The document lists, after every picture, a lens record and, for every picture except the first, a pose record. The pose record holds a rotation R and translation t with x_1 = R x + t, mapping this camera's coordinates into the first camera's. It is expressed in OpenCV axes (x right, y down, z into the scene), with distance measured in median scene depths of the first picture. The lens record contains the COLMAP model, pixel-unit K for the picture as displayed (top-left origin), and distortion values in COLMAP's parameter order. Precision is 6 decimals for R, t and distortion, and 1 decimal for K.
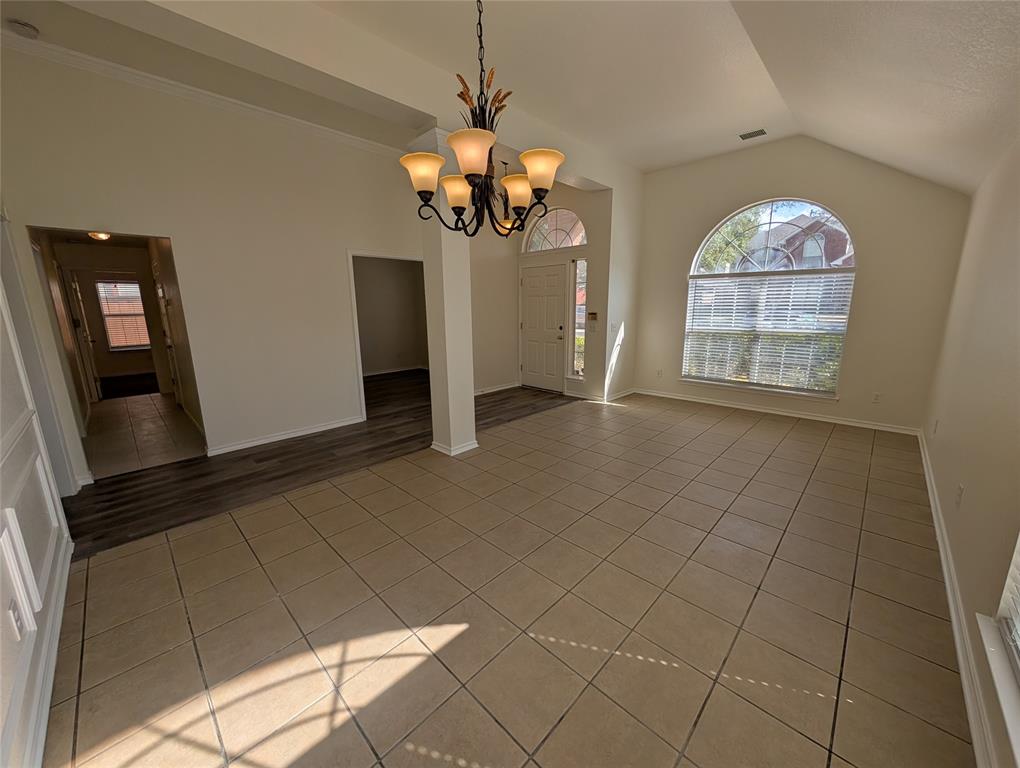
lens RADIAL K [[385.4, 0, 508.7], [0, 385.4, 383.7], [0, 0, 1]] dist [0.000120, 0.000028]
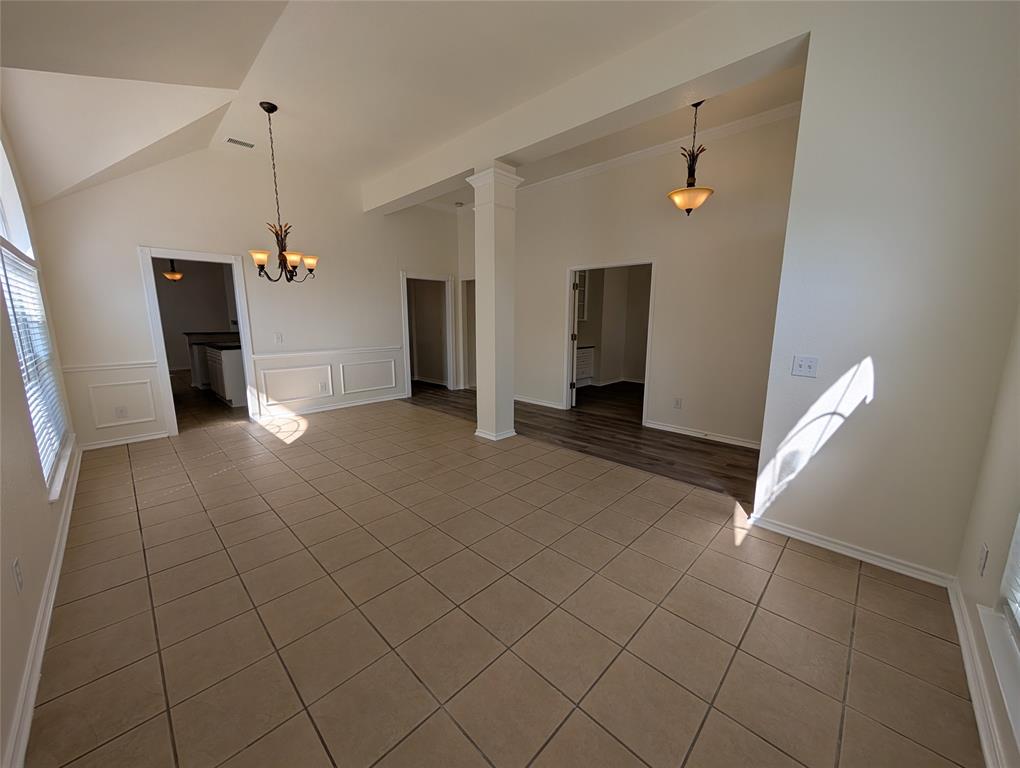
lens RADIAL K [[385.4, 0, 508.7], [0, 385.4, 383.7], [0, 0, 1]] dist [0.000120, 0.000028]
pose [[-0.003050, 0.180806, -0.983514, 0.795662], [-0.201016, 0.963332, 0.177719, -0.160946], [0.979583, 0.198244, 0.033407, 0.796545]]
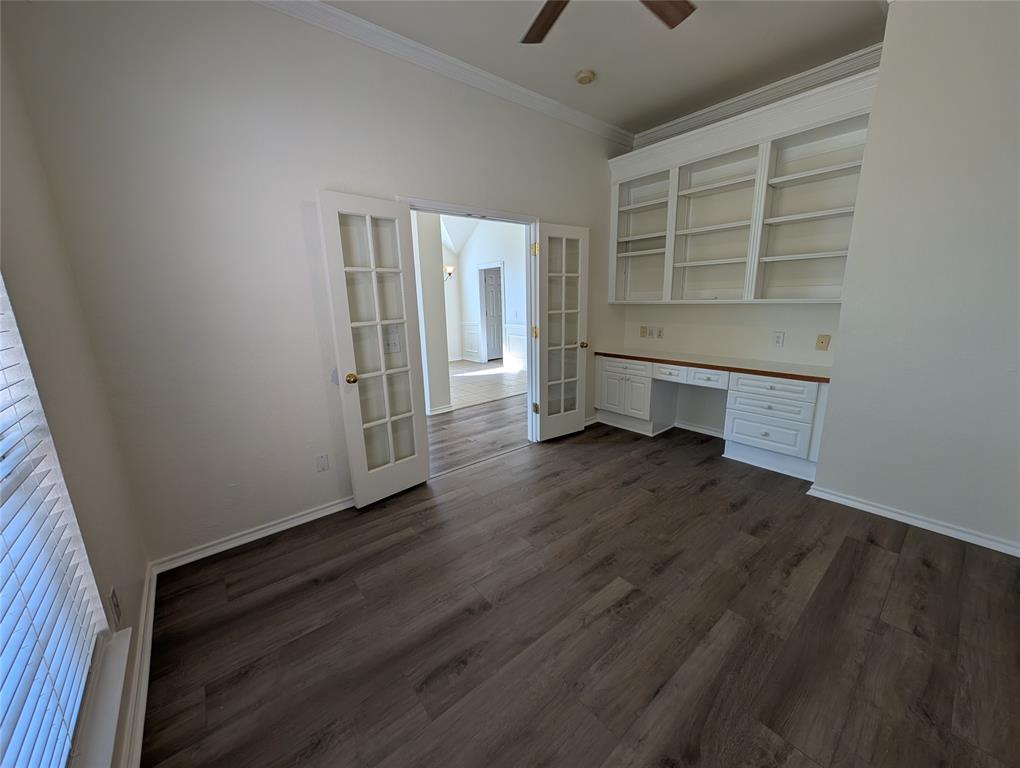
lens RADIAL K [[385.4, 0, 508.7], [0, 385.4, 383.7], [0, 0, 1]] dist [0.000120, 0.000028]
pose [[-0.994279, 0.012685, 0.106058, -0.427444], [0.054873, 0.912542, 0.405286, -0.343229], [-0.091641, 0.408787, -0.908017, 1.727542]]
